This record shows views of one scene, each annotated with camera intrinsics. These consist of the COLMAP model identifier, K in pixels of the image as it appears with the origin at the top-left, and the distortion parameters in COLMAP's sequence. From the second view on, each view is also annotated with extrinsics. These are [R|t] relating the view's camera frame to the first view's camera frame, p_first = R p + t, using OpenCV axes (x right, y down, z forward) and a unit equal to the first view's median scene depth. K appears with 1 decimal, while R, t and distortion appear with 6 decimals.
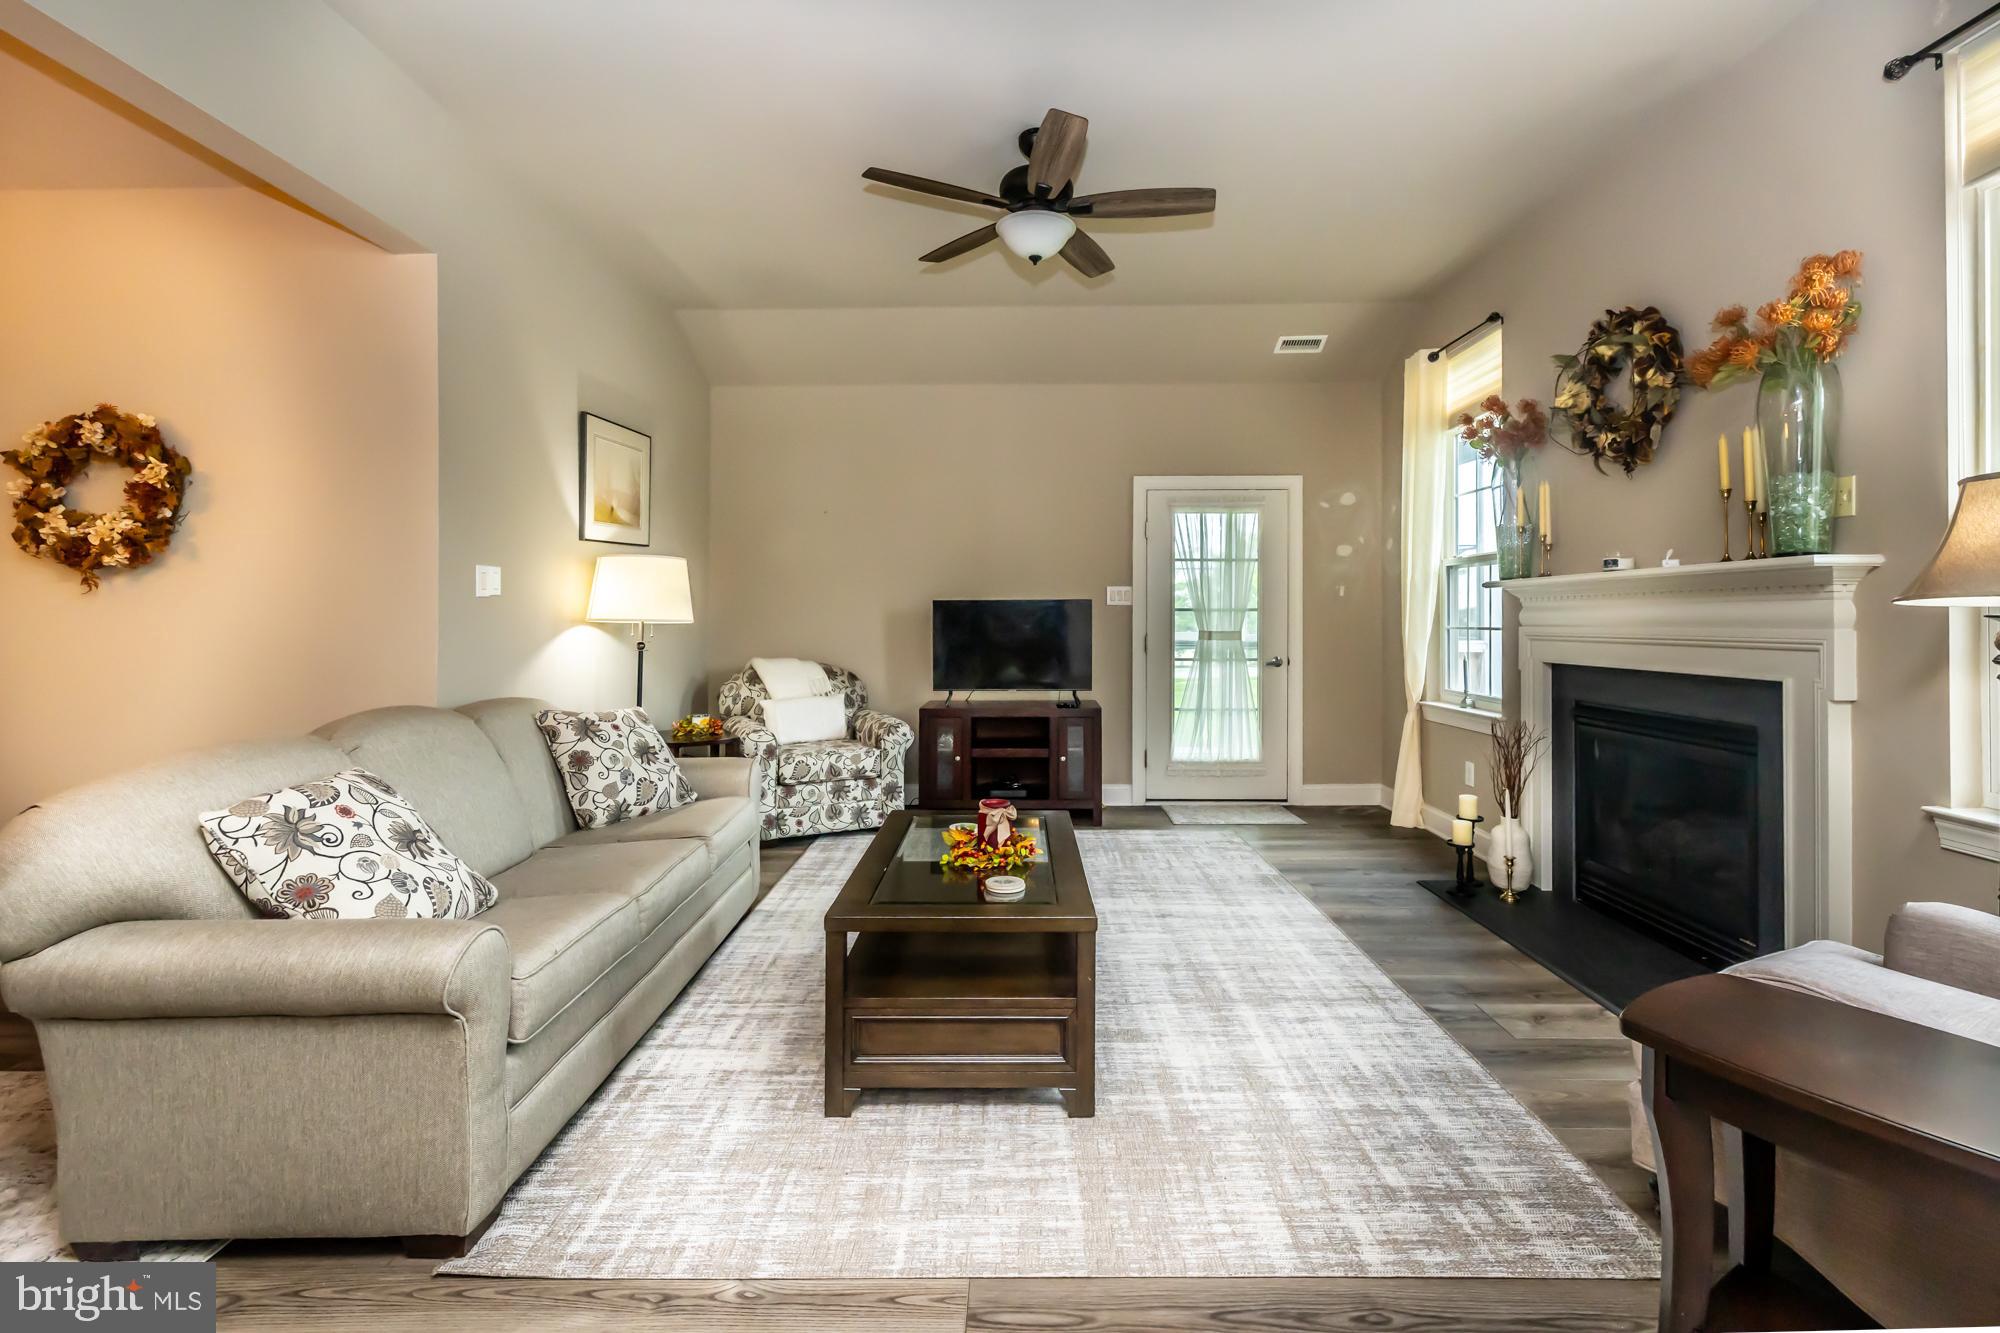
lens RADIAL K [[872.0, 0, 1012.7], [0, 872.0, 607.6], [0, 0, 1]] dist [-0.000496, -0.000106]
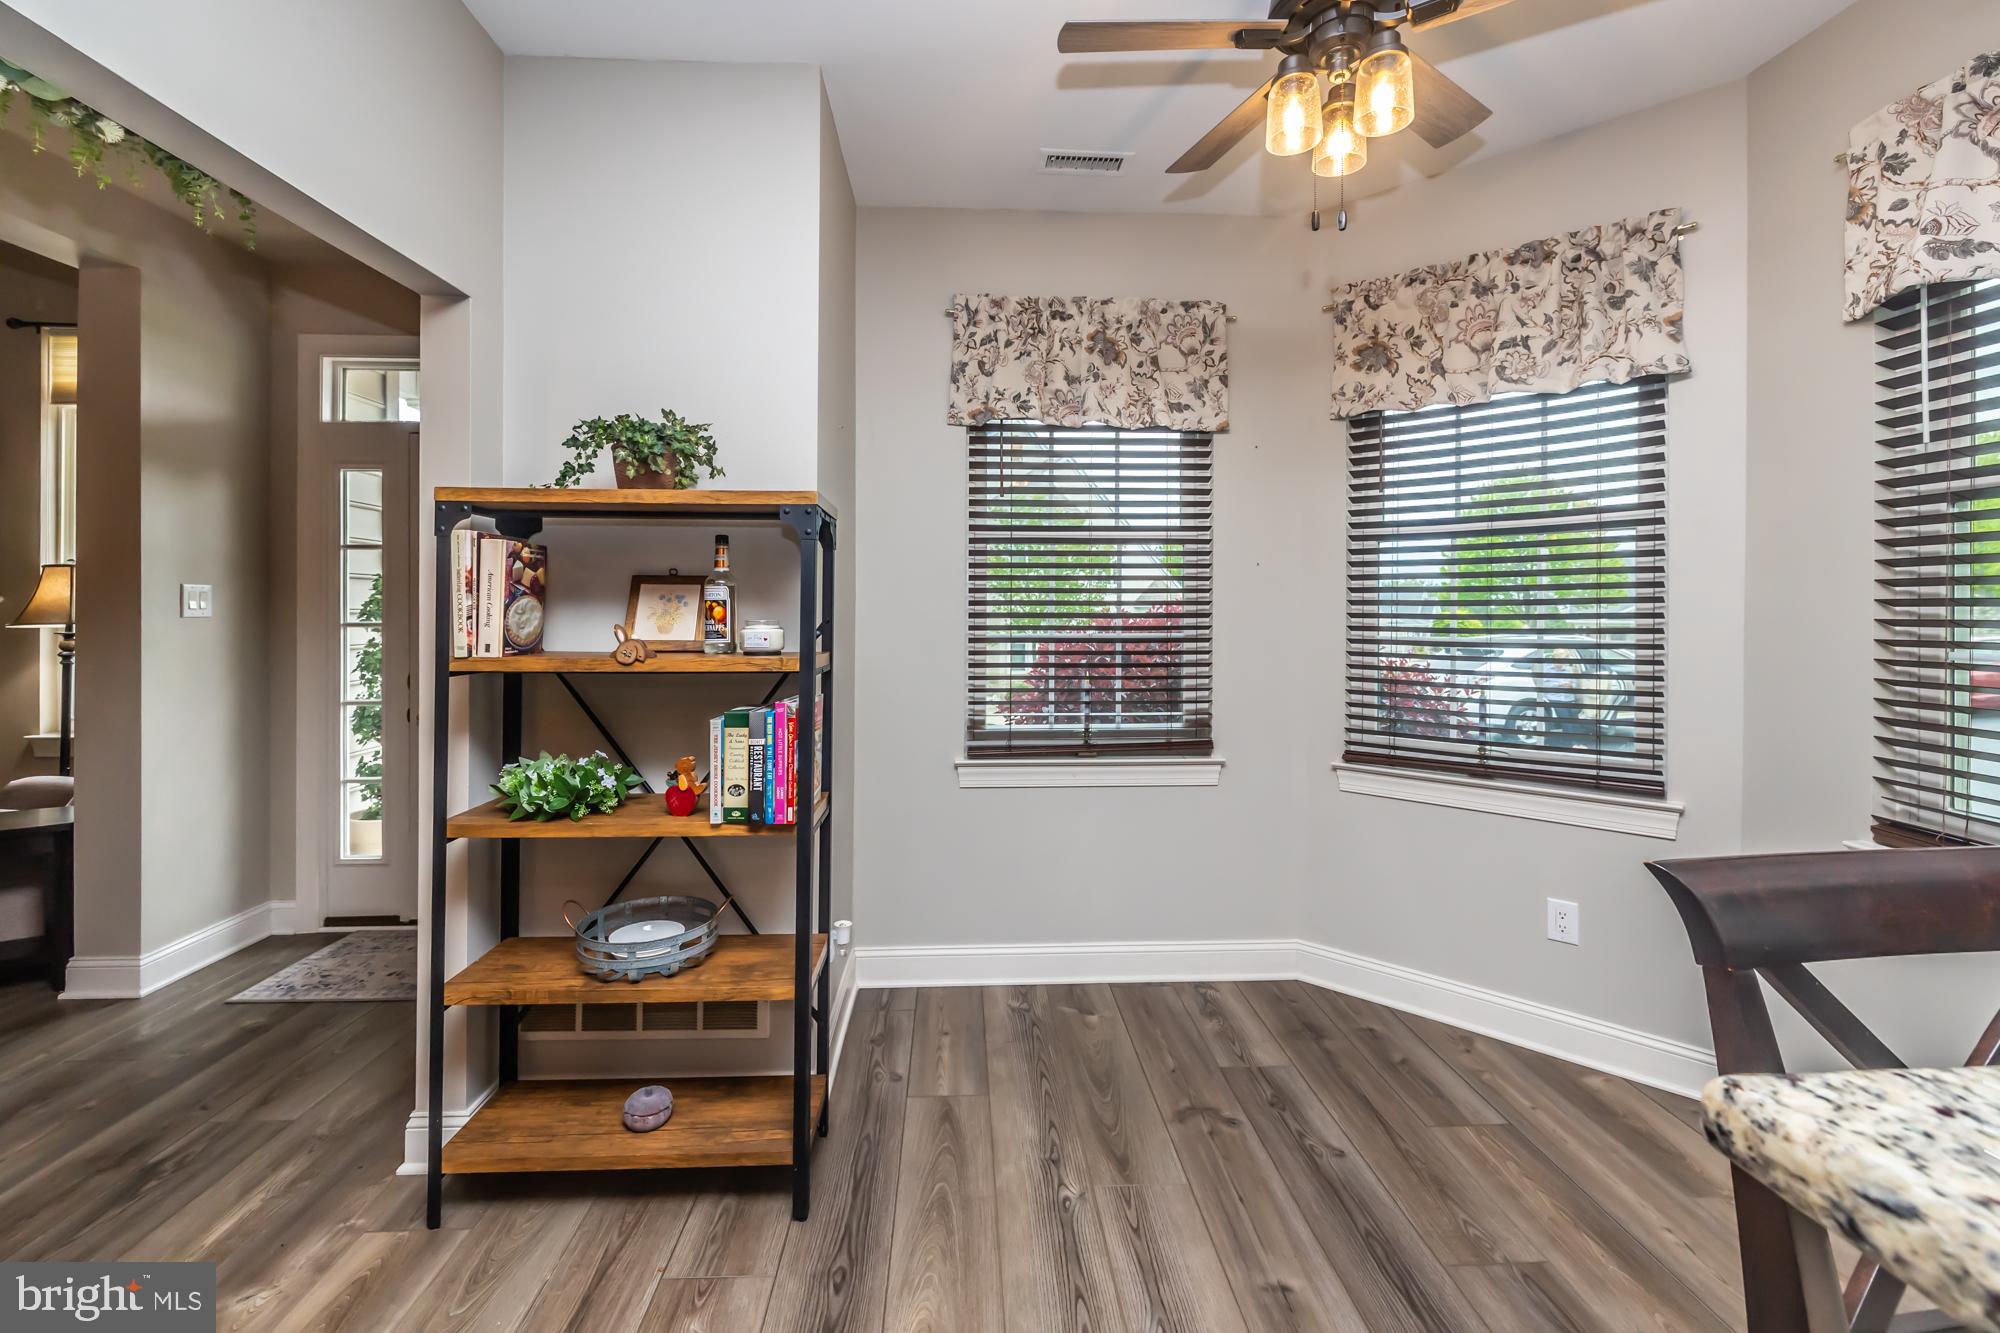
lens RADIAL K [[856.0, 0, 1000.3], [0, 856.0, 608.5], [0, 0, 1]] dist [-0.000756, 0.000070]
pose [[-0.056079, -0.001459, 0.998425, -0.588008], [-0.010814, 0.999941, 0.000854, -0.043351], [-0.998368, -0.010749, -0.056091, -0.639877]]
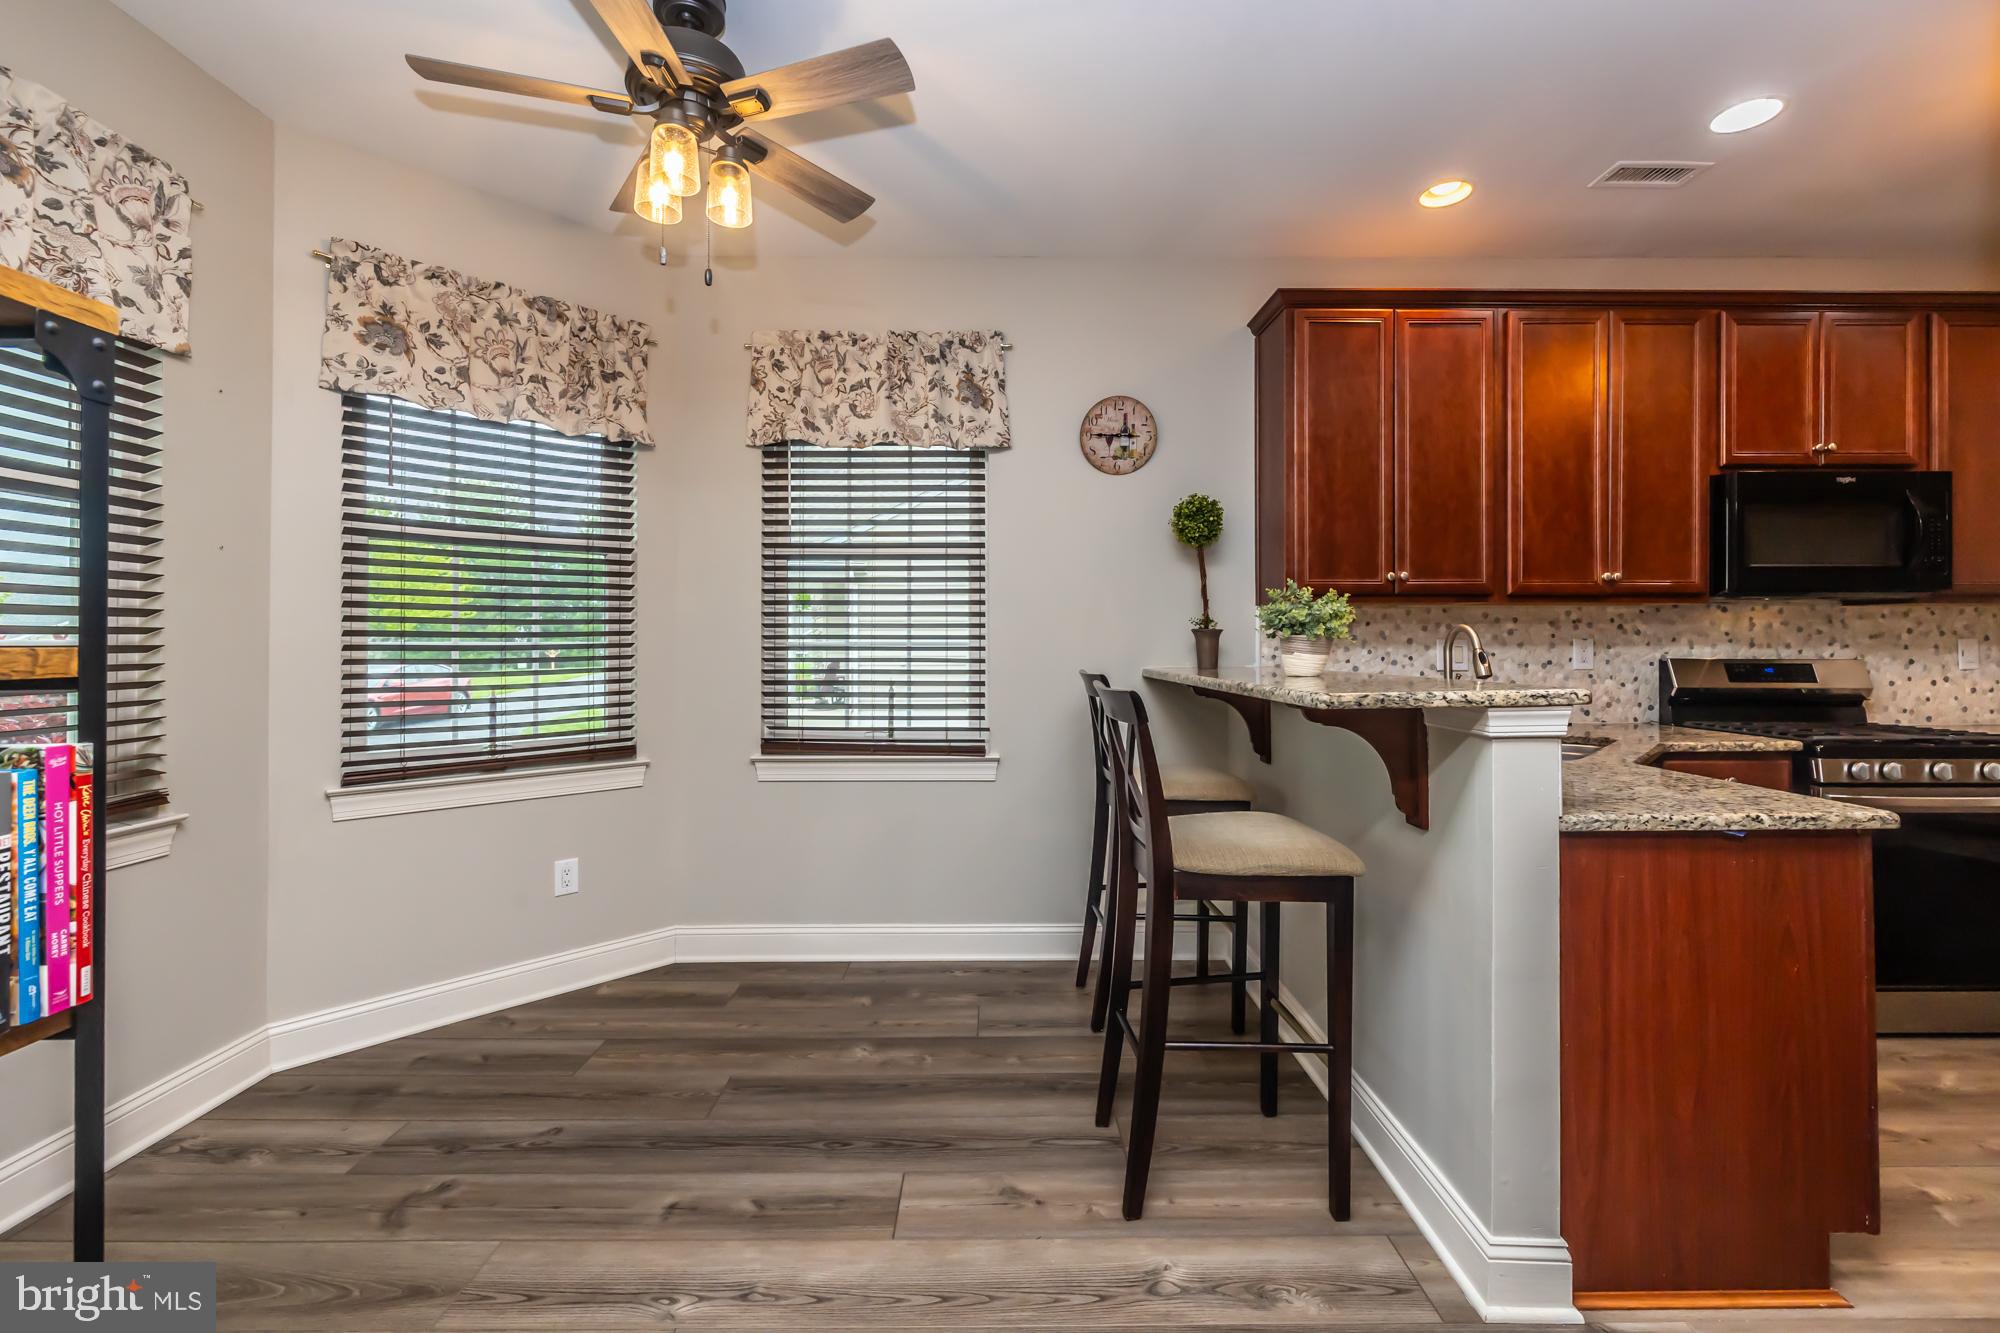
lens RADIAL K [[838.7, 0, 1005.1], [0, 838.7, 638.7], [0, 0, 1]] dist [-0.001979, -0.000753]
pose [[-0.999855, 0.001959, -0.016941, -0.300896], [0.002245, 0.999856, -0.016850, -0.005978], [0.016906, -0.016886, -0.999714, -0.276505]]
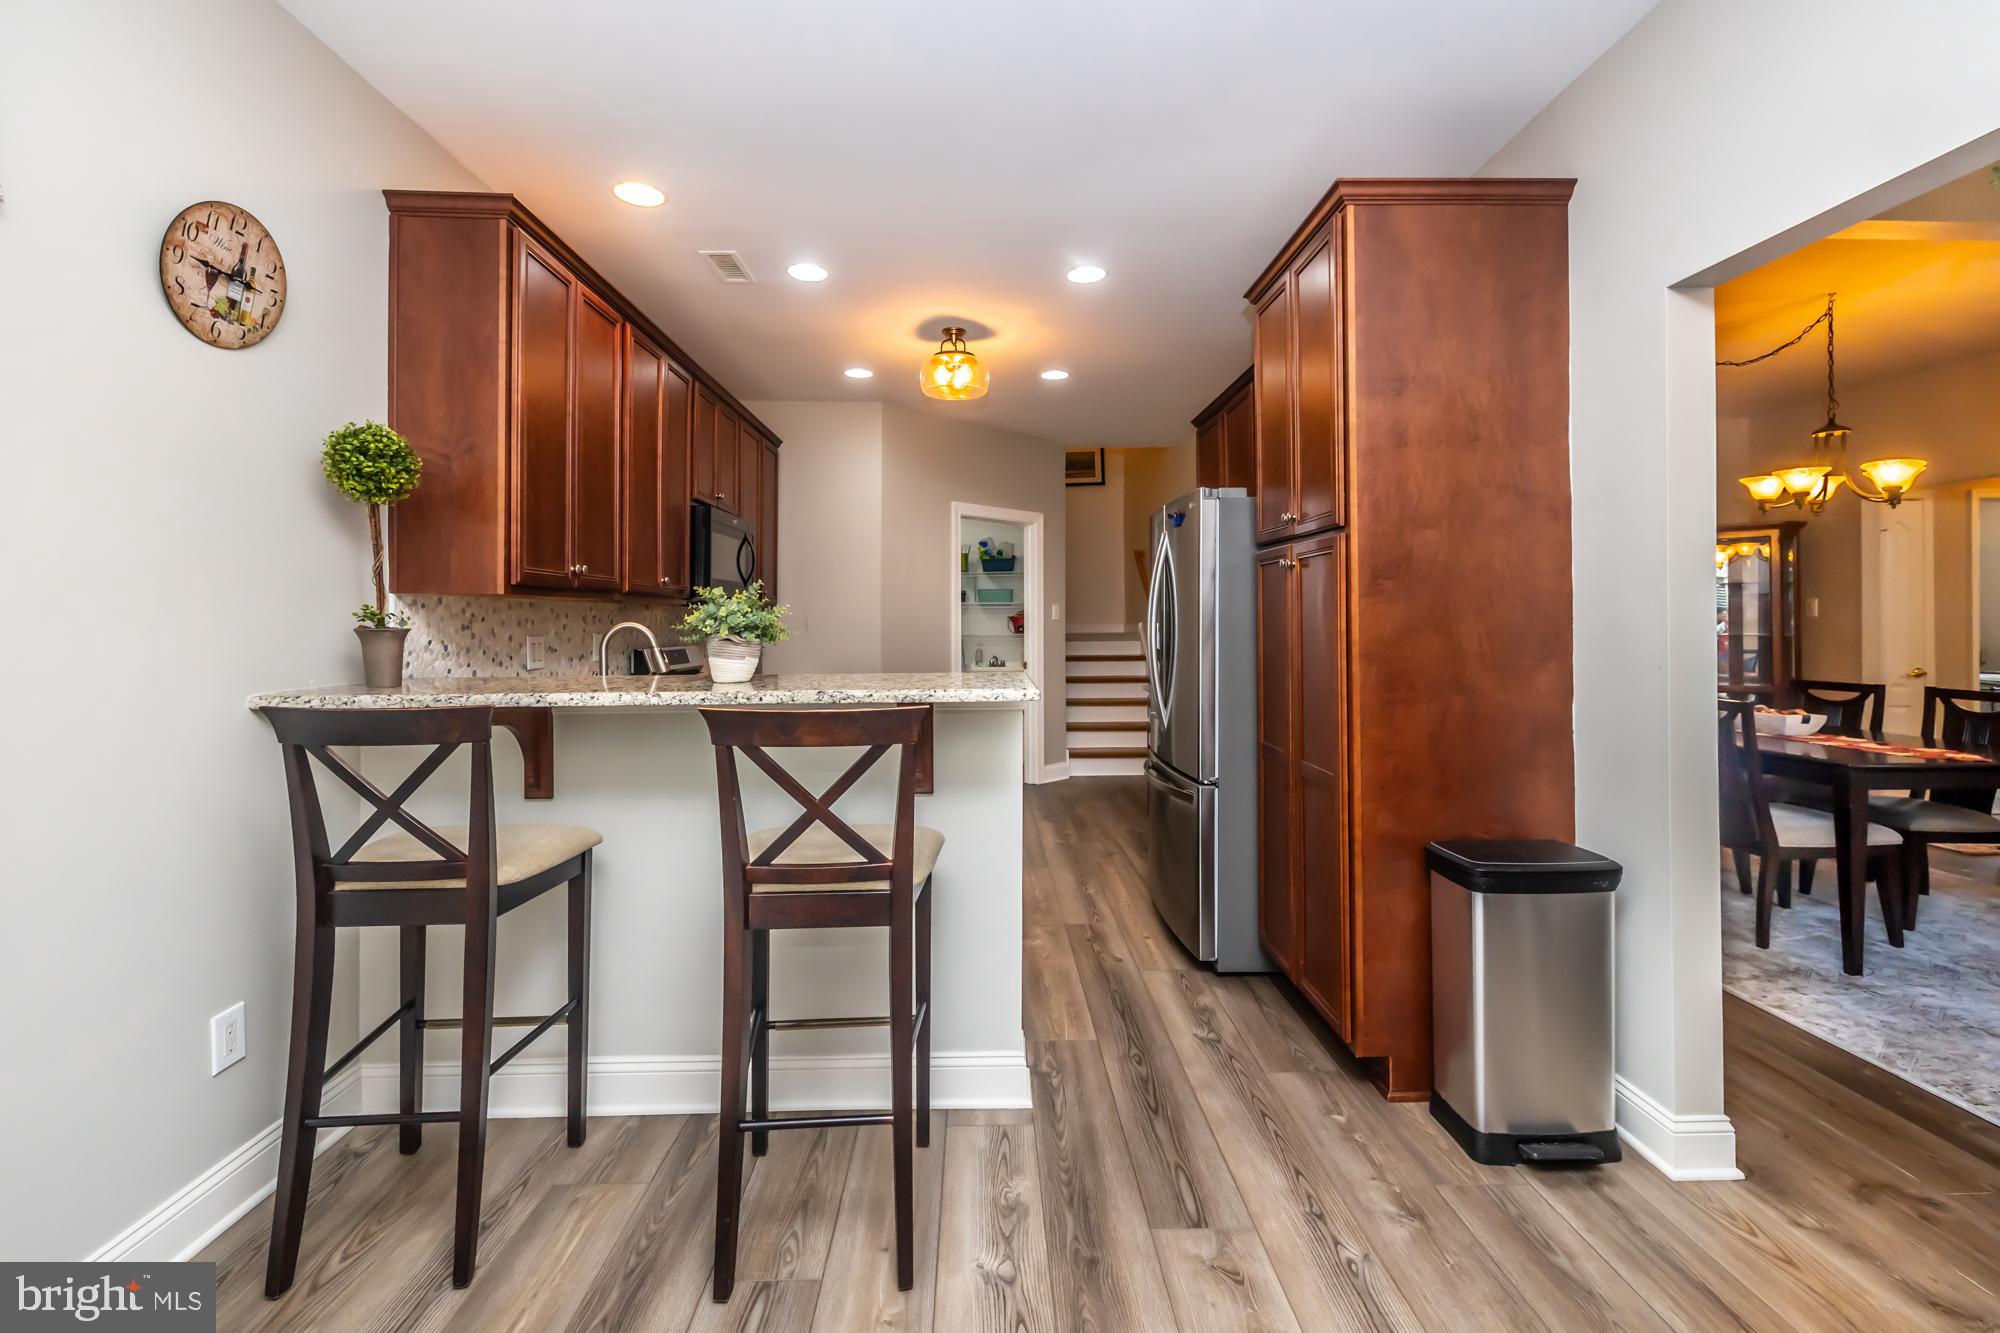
lens RADIAL K [[856.0, 0, 1000.3], [0, 856.0, 608.5], [0, 0, 1]] dist [-0.000756, 0.000070]
pose [[0.037729, -0.010301, -0.999235, 0.119148], [0.013026, 0.999867, -0.009816, -0.034702], [0.999203, -0.012646, 0.037859, -0.781059]]
